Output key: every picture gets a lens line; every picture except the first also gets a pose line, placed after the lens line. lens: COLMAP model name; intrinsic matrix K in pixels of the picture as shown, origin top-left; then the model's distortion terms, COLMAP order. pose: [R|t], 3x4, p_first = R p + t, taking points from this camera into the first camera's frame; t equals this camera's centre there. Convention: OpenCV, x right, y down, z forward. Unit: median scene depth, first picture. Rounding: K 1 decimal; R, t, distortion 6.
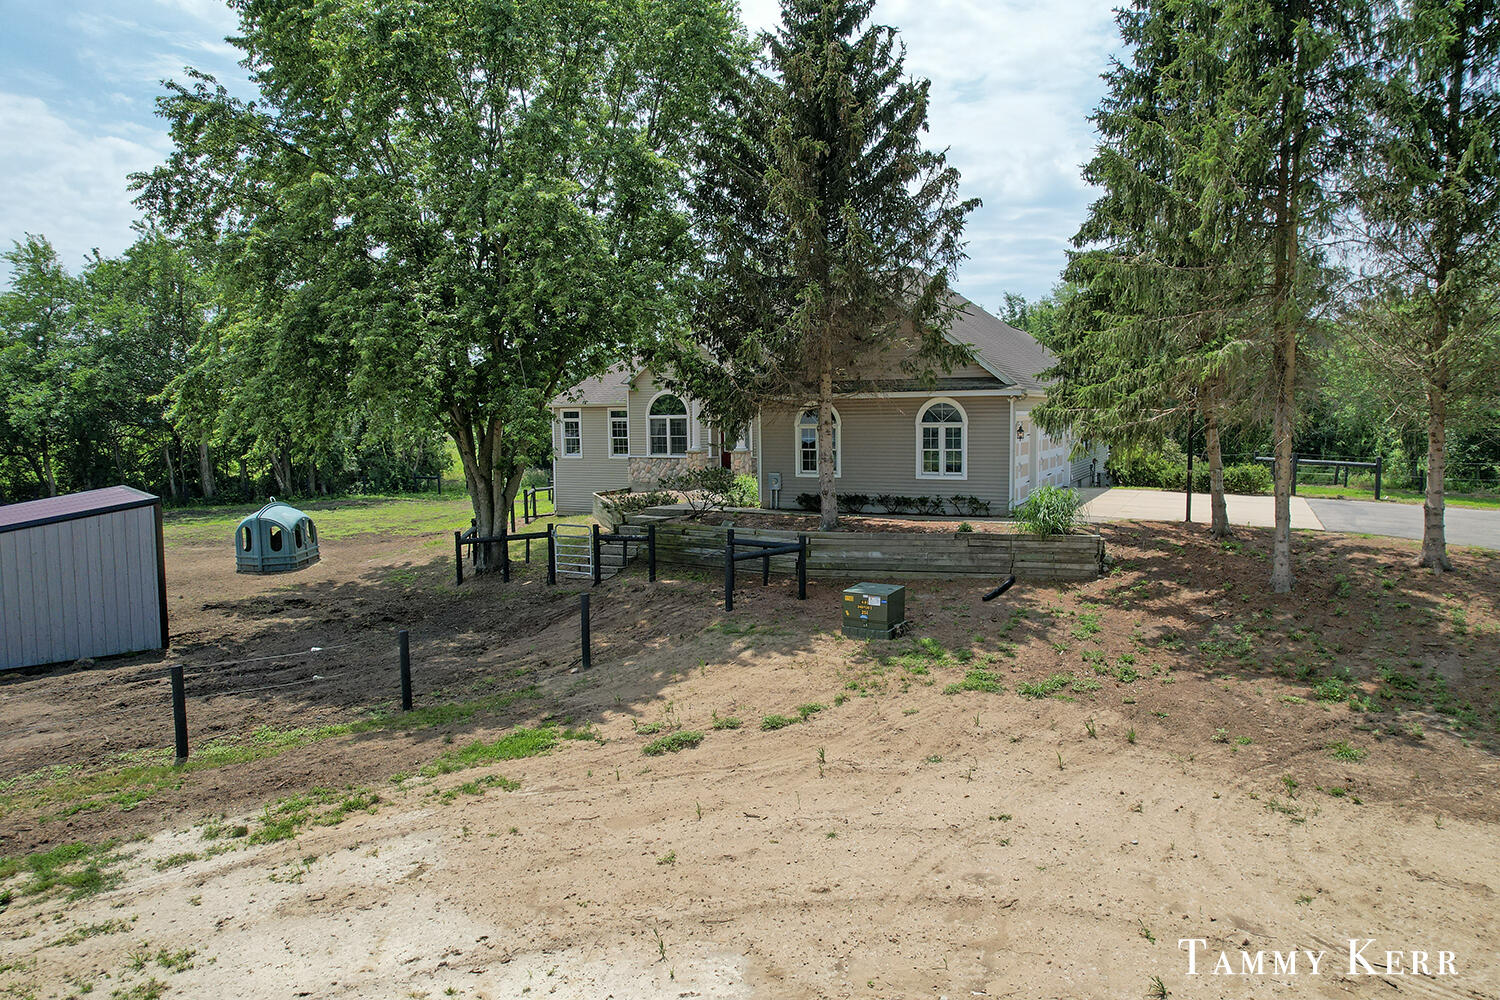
lens RADIAL K [[950.4, 0, 750.0], [0, 950.4, 500.0], [0, 0, 1]] dist [-0.090567, 0.080171]
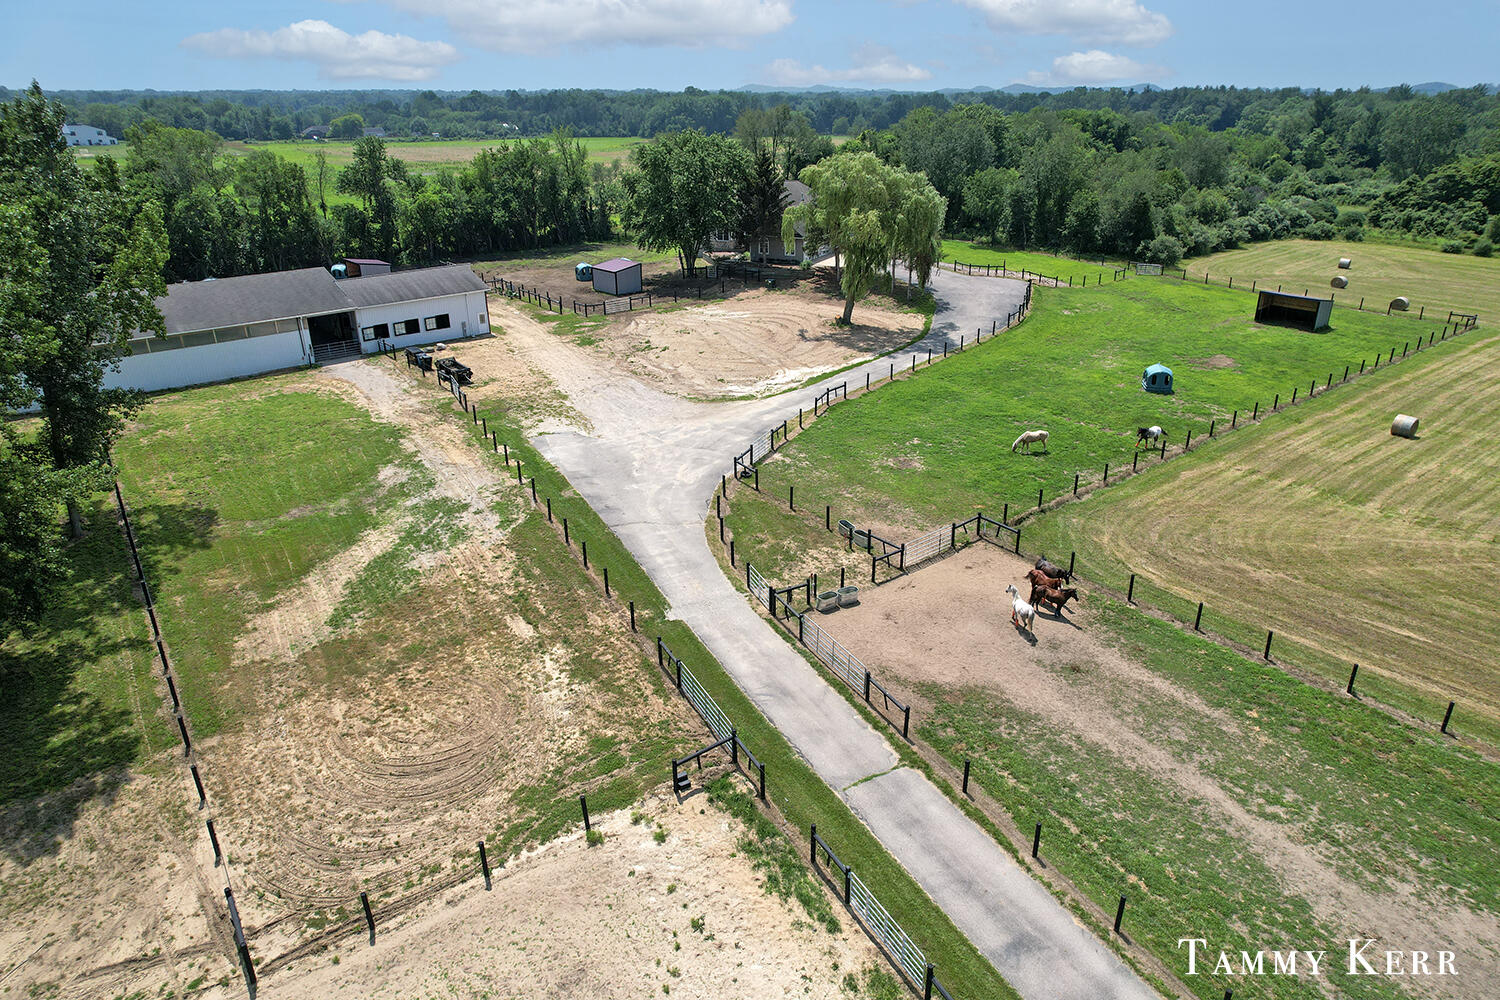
lens RADIAL K [[950.4, 0, 750.0], [0, 950.4, 500.0], [0, 0, 1]] dist [-0.090567, 0.080171]
pose [[0.999528, -0.003712, 0.030487, -0.170573], [-0.006138, 0.948497, 0.316728, -0.442850], [-0.030092, -0.316765, 0.948026, -4.737120]]
